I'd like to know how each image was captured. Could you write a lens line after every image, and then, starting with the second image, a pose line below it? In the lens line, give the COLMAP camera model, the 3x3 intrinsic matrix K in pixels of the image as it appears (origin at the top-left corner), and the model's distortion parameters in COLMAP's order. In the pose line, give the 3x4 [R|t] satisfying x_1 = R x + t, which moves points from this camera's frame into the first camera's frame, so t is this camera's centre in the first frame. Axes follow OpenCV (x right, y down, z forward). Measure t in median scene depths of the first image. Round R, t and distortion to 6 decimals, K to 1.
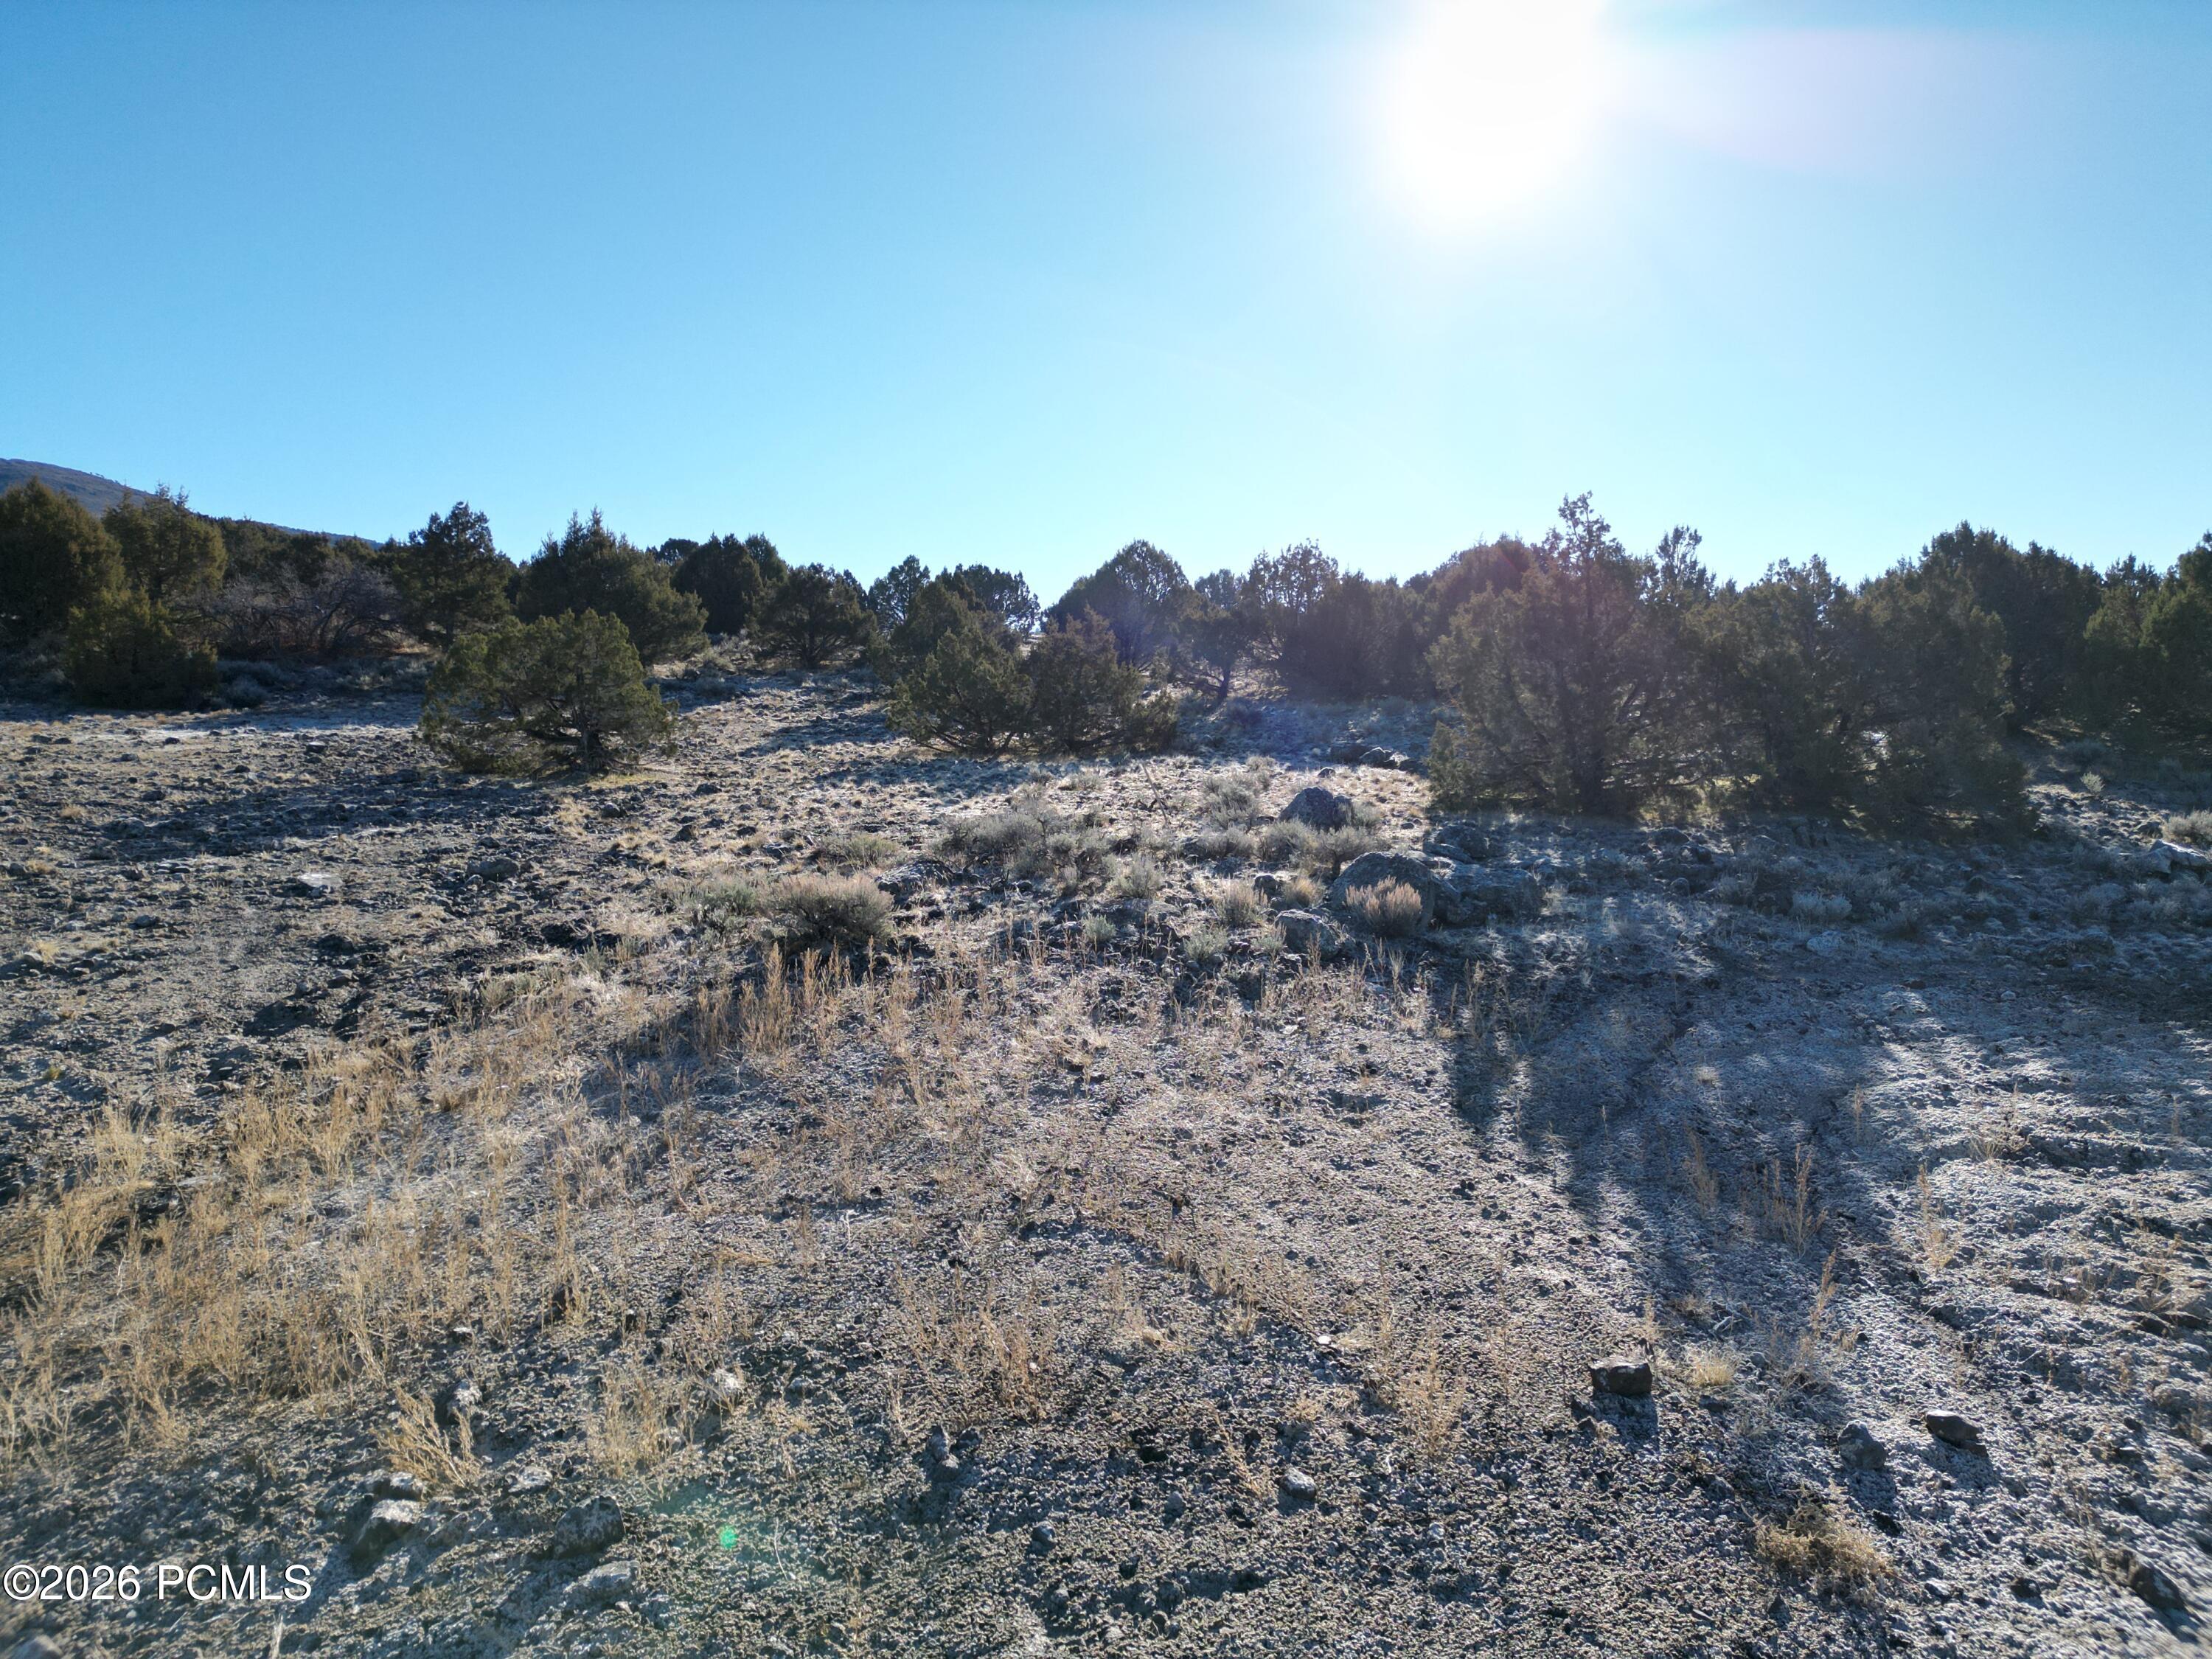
lens RADIAL K [[1520.7, 0, 1098.0], [0, 1520.7, 822.7], [0, 0, 1]] dist [0.089161, -0.100220]
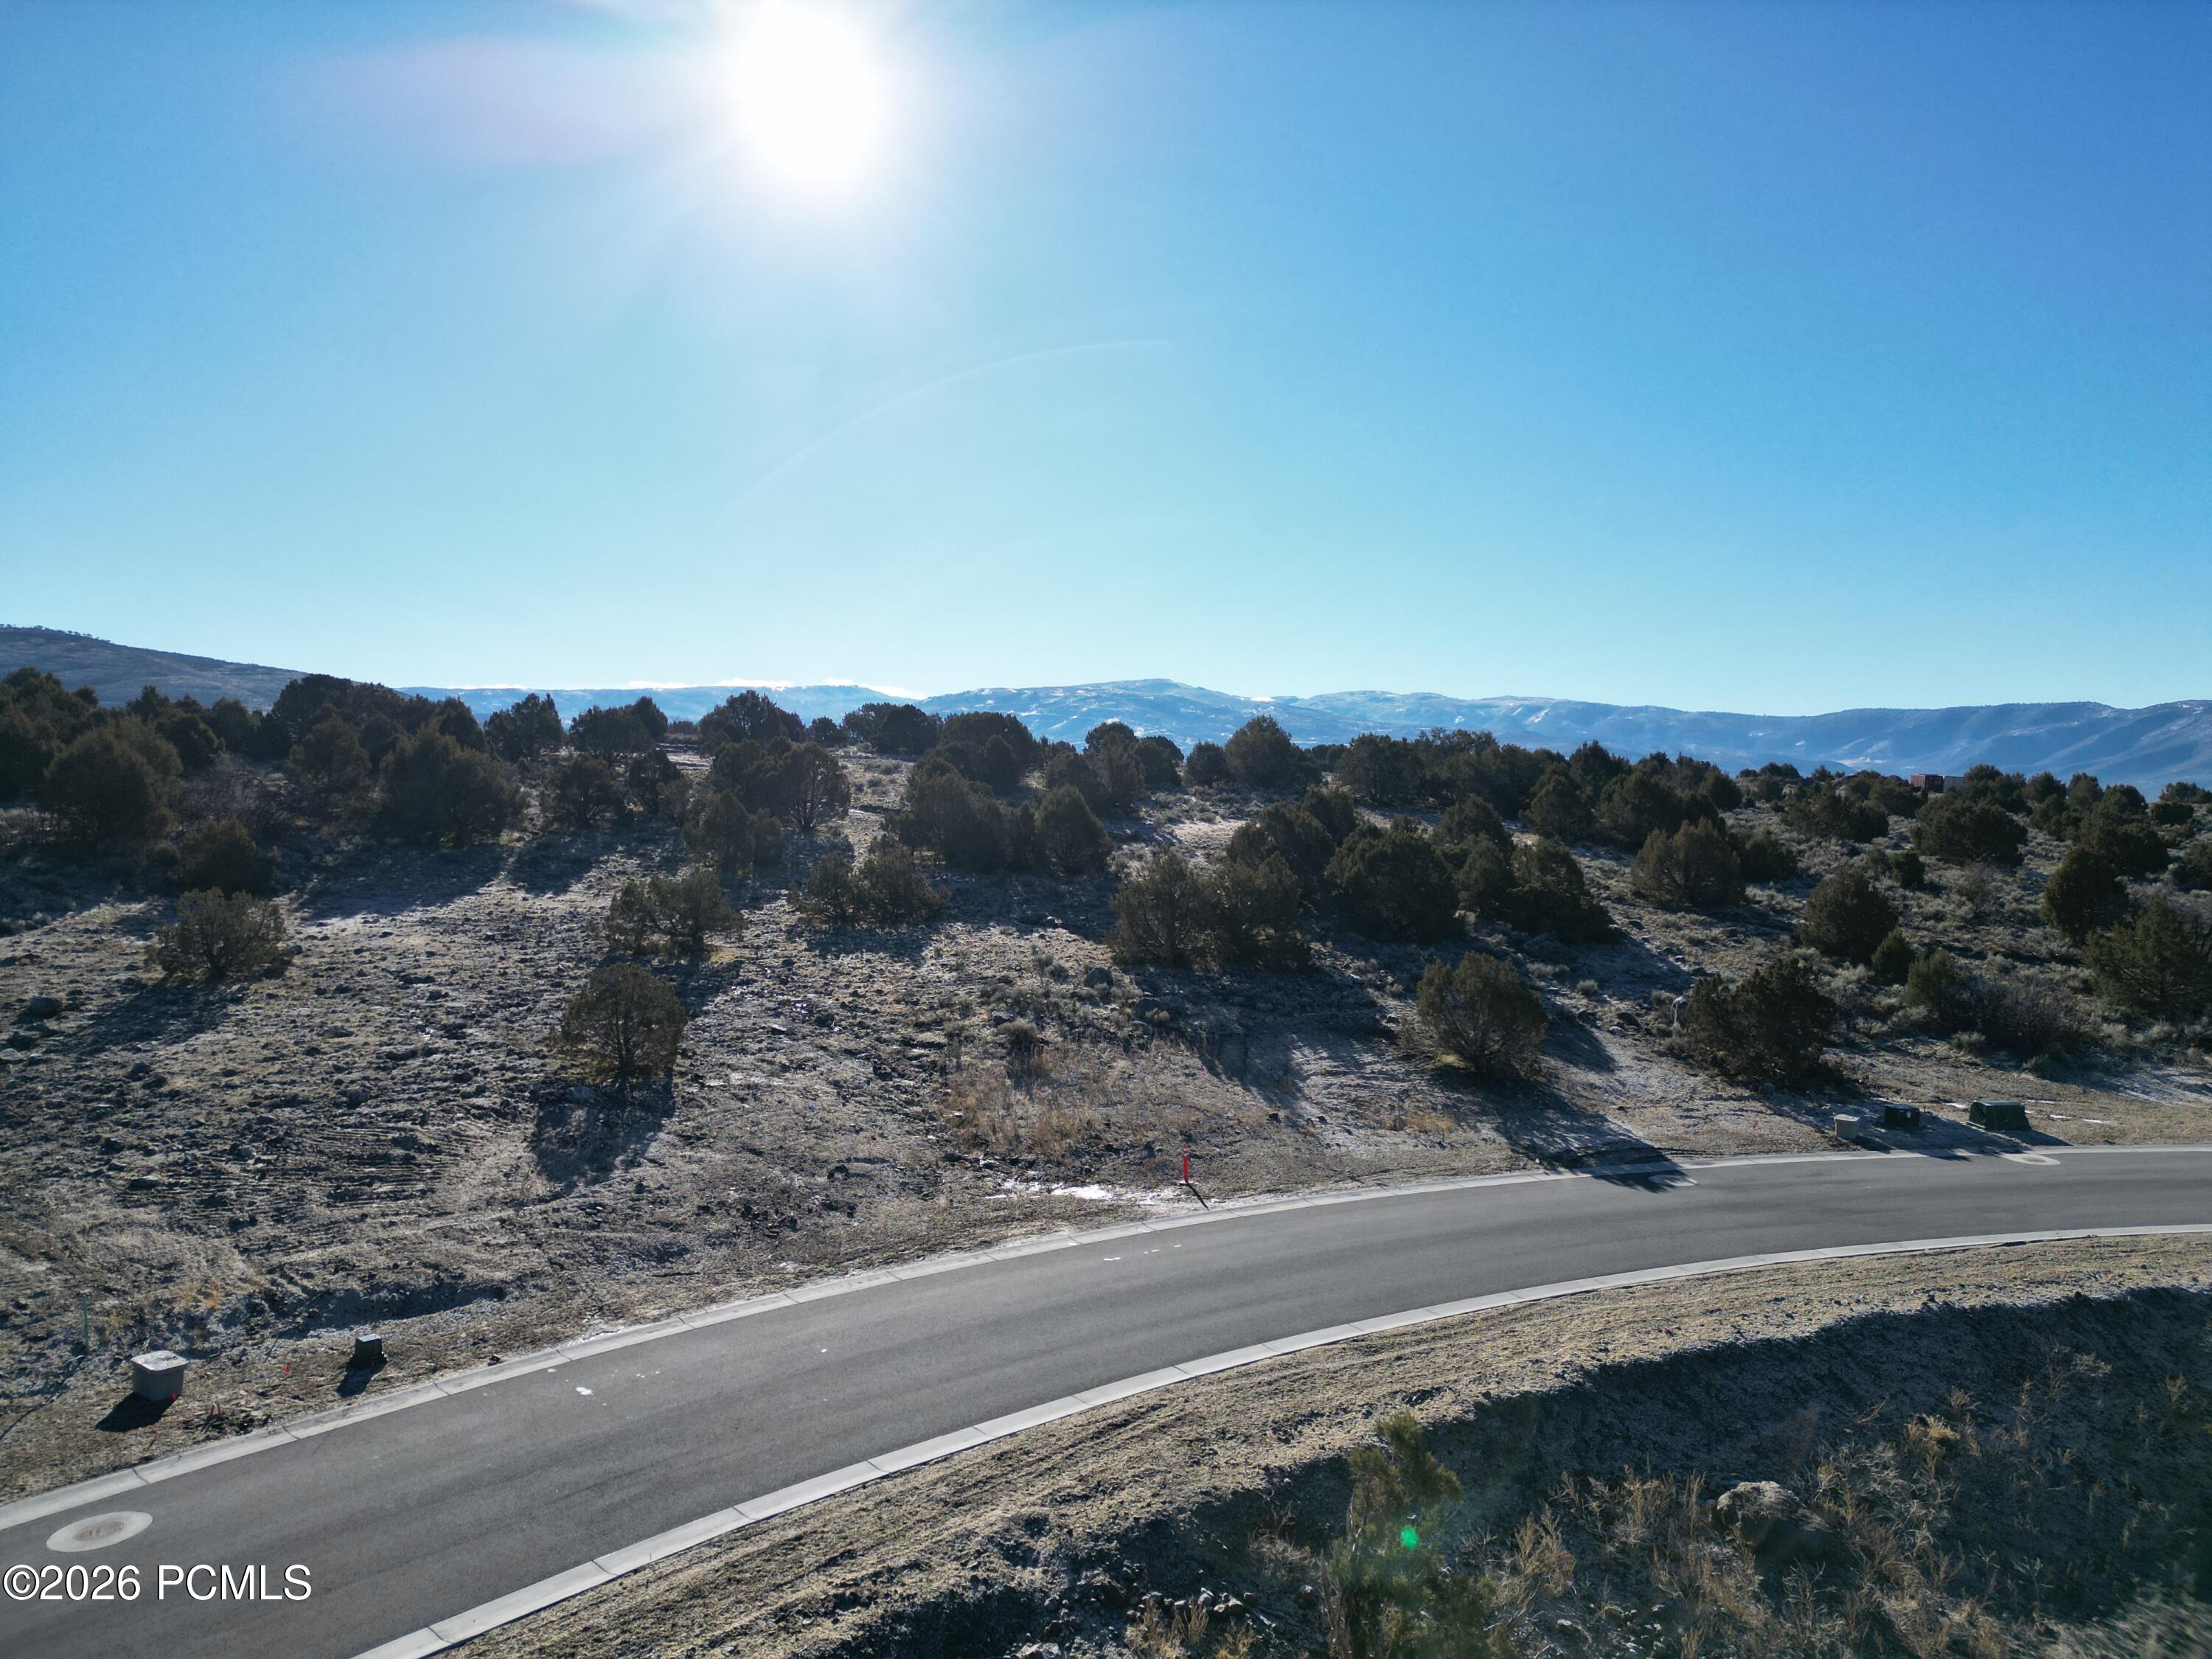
lens RADIAL K [[1520.7, 0, 1098.0], [0, 1520.7, 822.7], [0, 0, 1]] dist [0.089161, -0.100220]
pose [[0.906734, -0.006333, 0.421656, -1.062359], [0.006903, 0.999976, 0.000176, -0.296665], [-0.421647, 0.002751, 0.906756, -1.564217]]
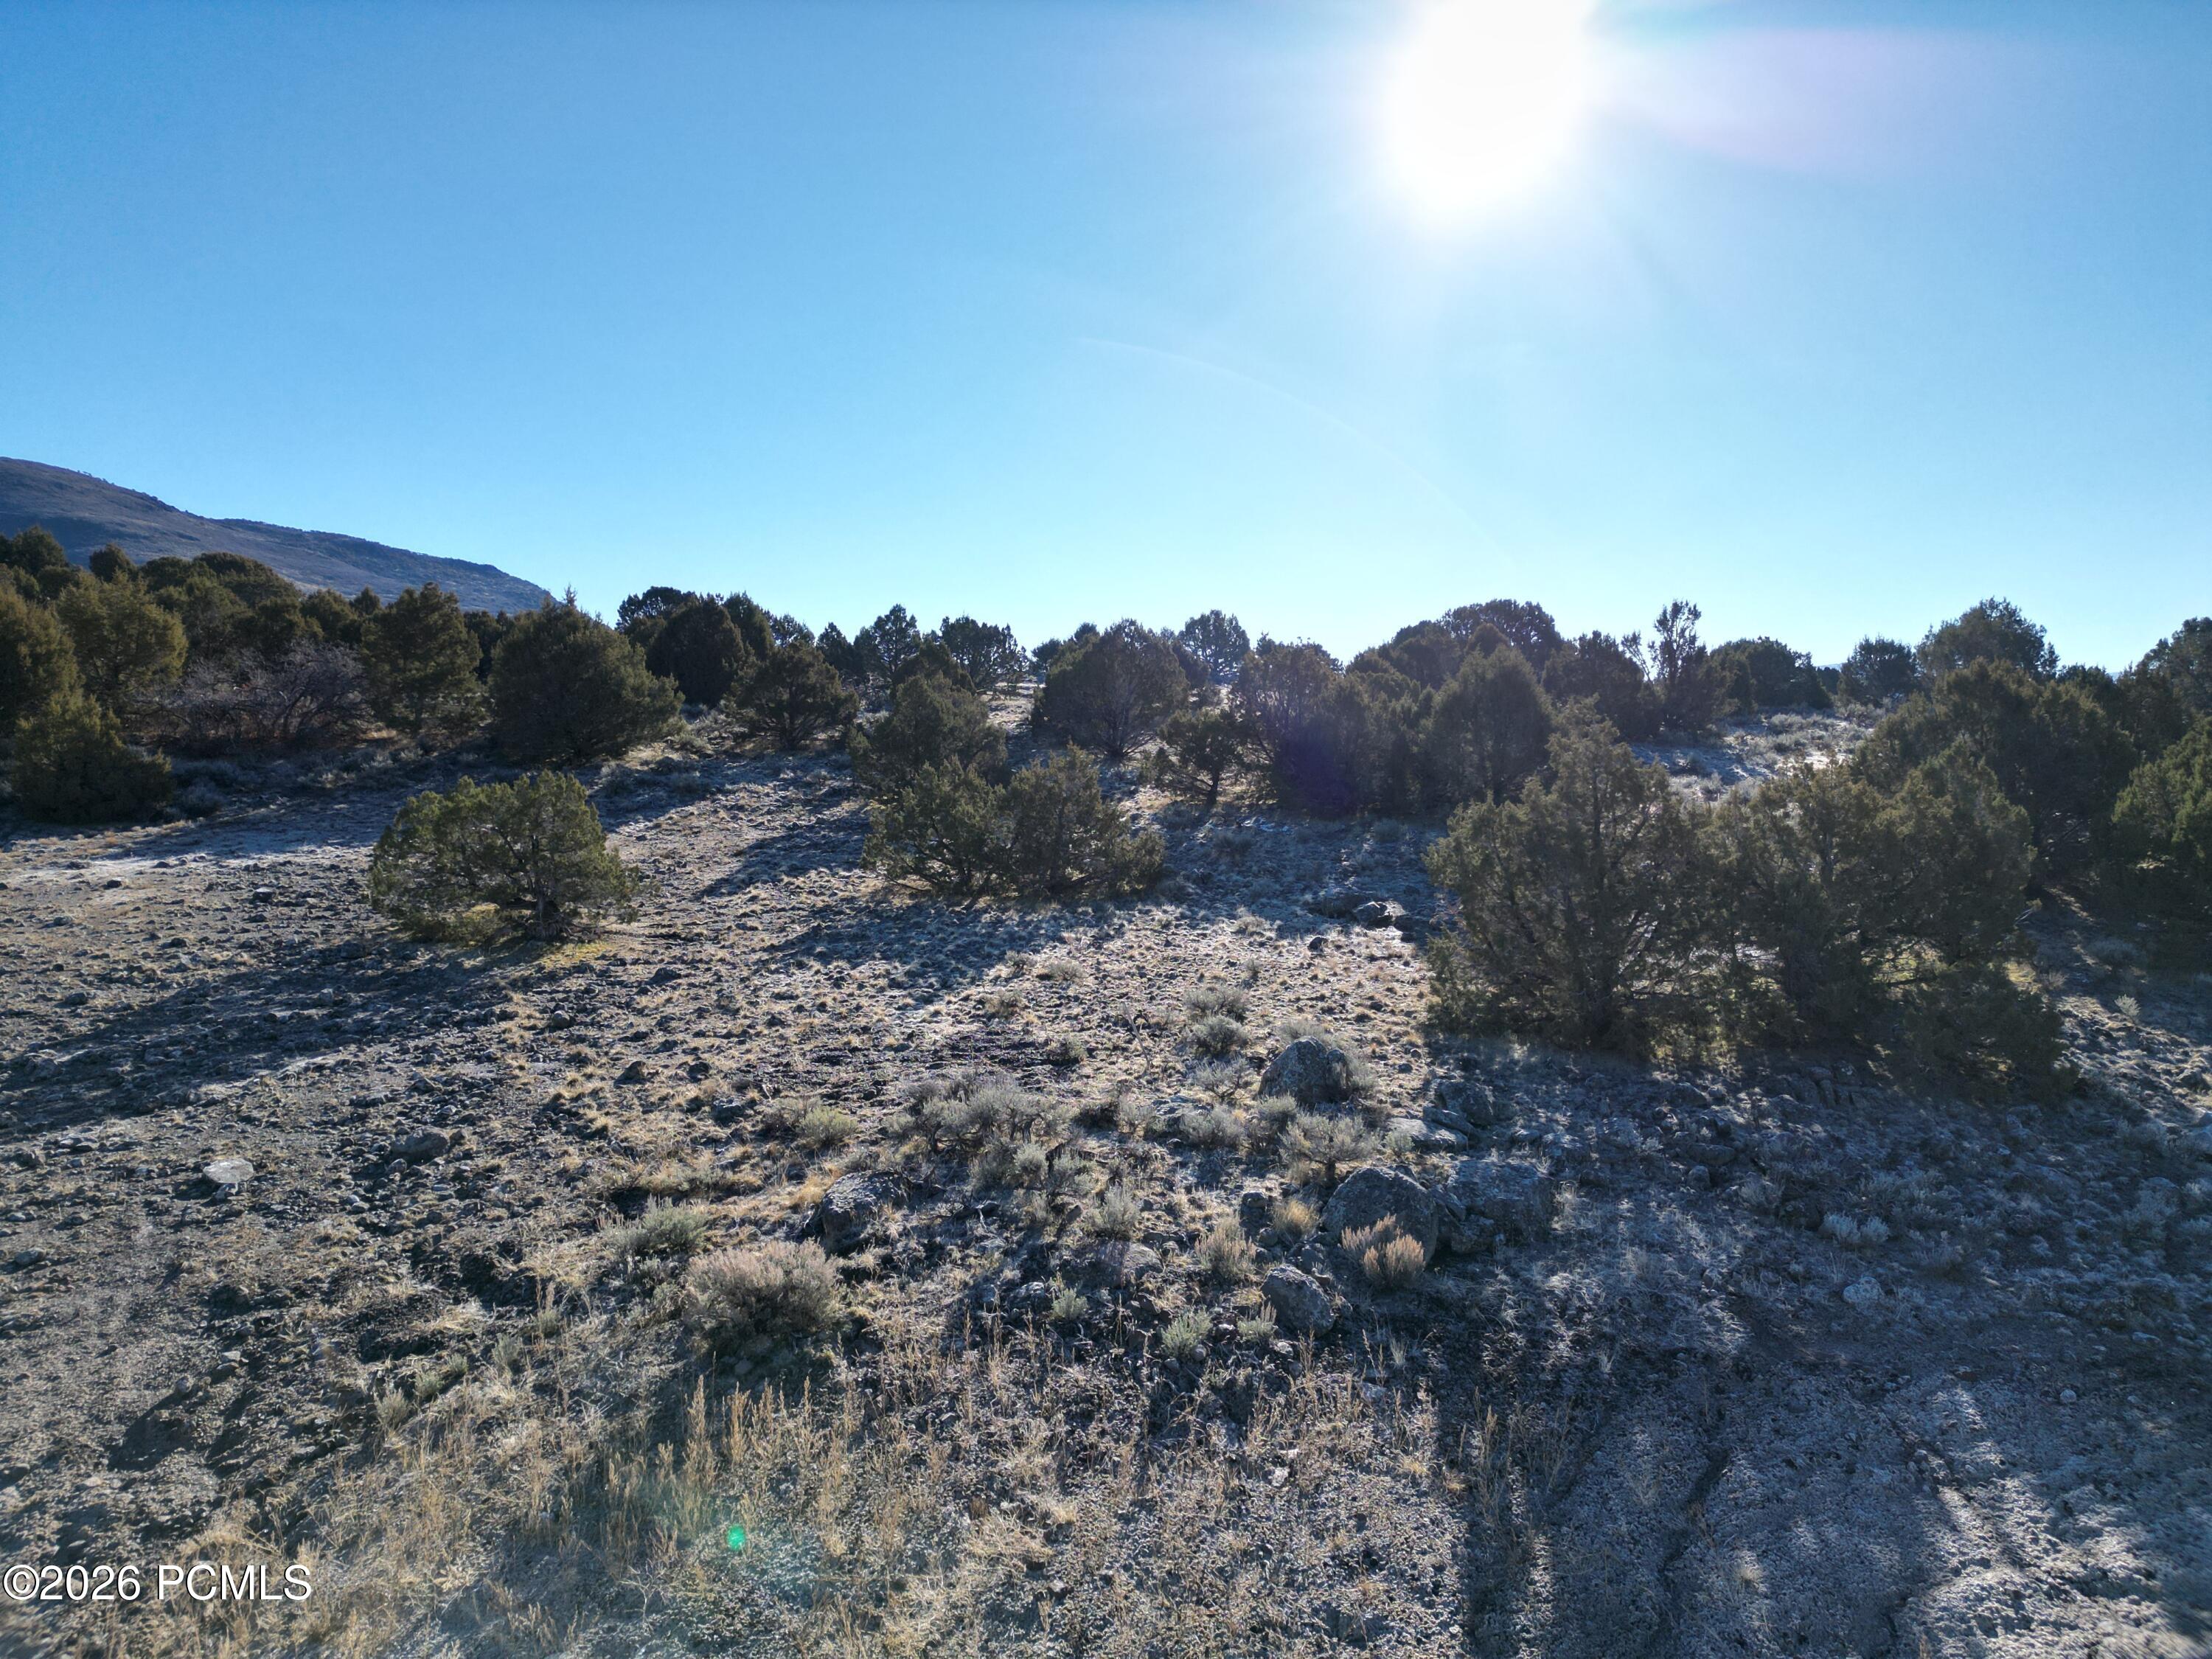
lens RADIAL K [[1523.2, 0, 1099.8], [0, 1523.2, 830.7], [0, 0, 1]] dist [0.059431, -0.045392]
pose [[0.999977, 0.002494, 0.006275, 0.009684], [-0.002535, 0.999975, 0.006556, -0.164792], [-0.006259, -0.006572, 0.999959, 0.070963]]
